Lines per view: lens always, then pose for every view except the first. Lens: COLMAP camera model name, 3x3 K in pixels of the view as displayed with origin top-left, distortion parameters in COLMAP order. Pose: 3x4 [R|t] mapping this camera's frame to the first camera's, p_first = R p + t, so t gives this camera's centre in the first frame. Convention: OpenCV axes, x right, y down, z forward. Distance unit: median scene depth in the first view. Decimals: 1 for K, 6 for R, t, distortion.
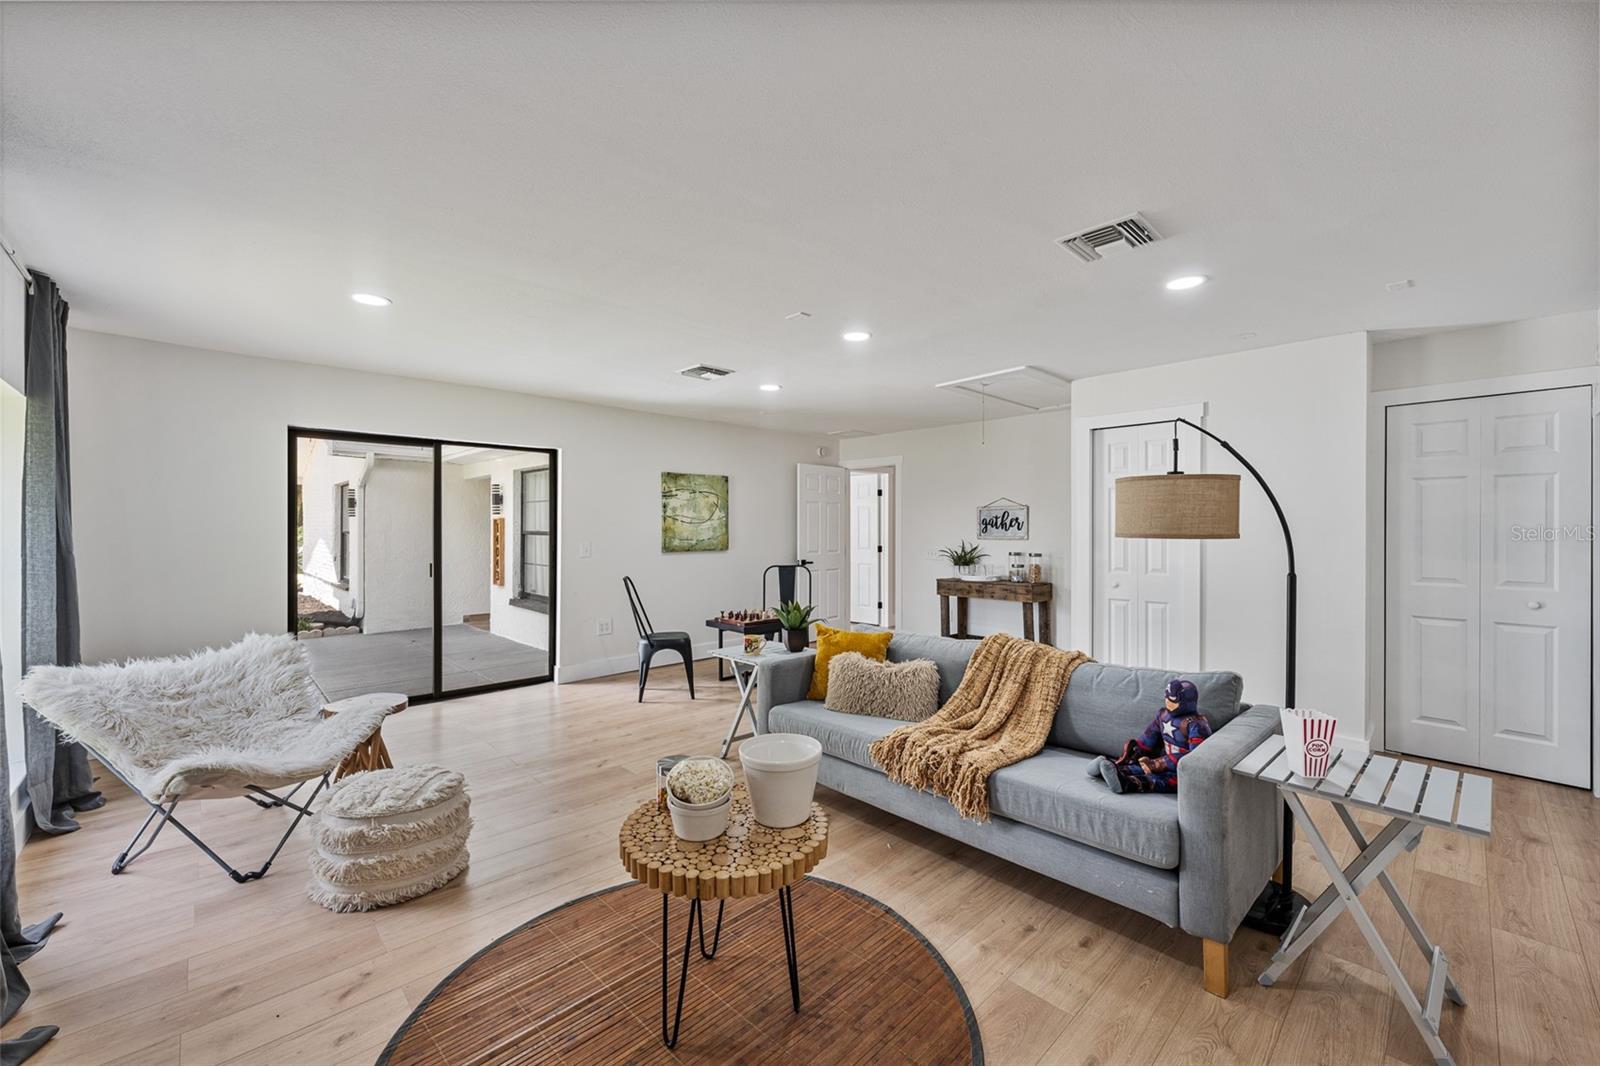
lens RADIAL K [[634.6, 0, 800.0], [0, 634.6, 533.0], [0, 0, 1]] dist [-0.000004, 0.000000]
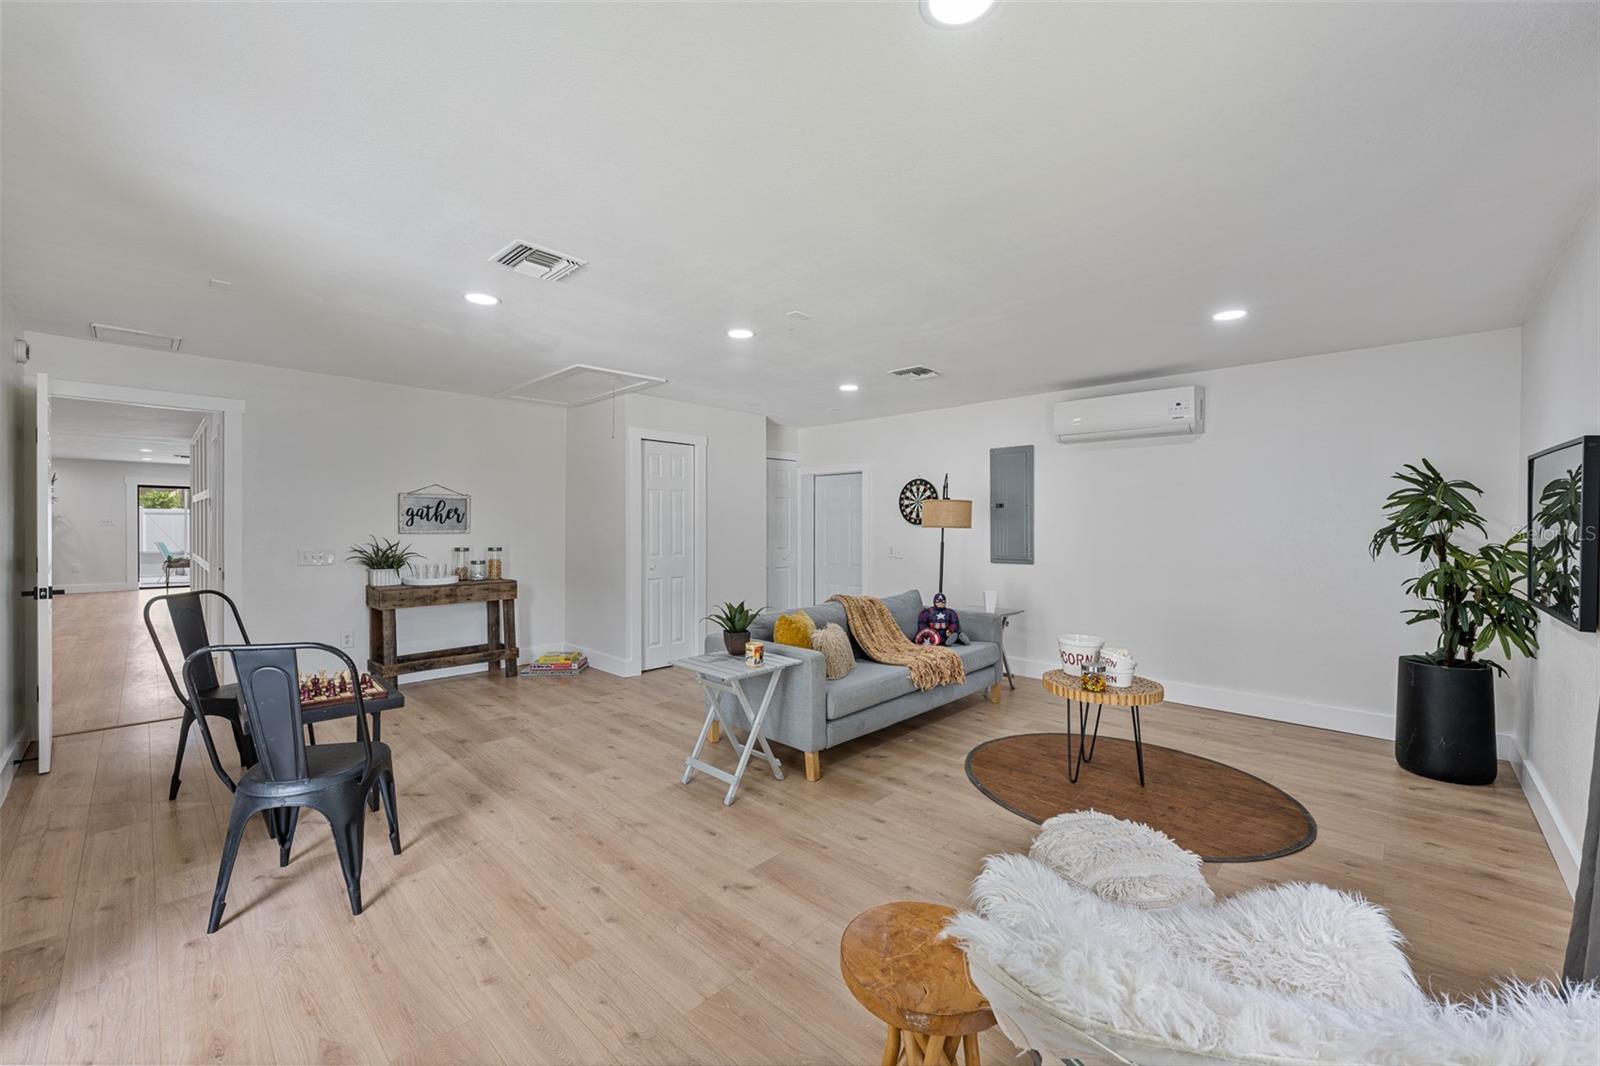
lens RADIAL K [[634.6, 0, 800.0], [0, 634.6, 533.0], [0, 0, 1]] dist [-0.000004, 0.000000]
pose [[-0.046627, -0.015454, 0.998793, -0.565180], [0.001024, 0.999879, 0.015518, -0.003379], [-0.998912, 0.001746, -0.046606, 0.573764]]
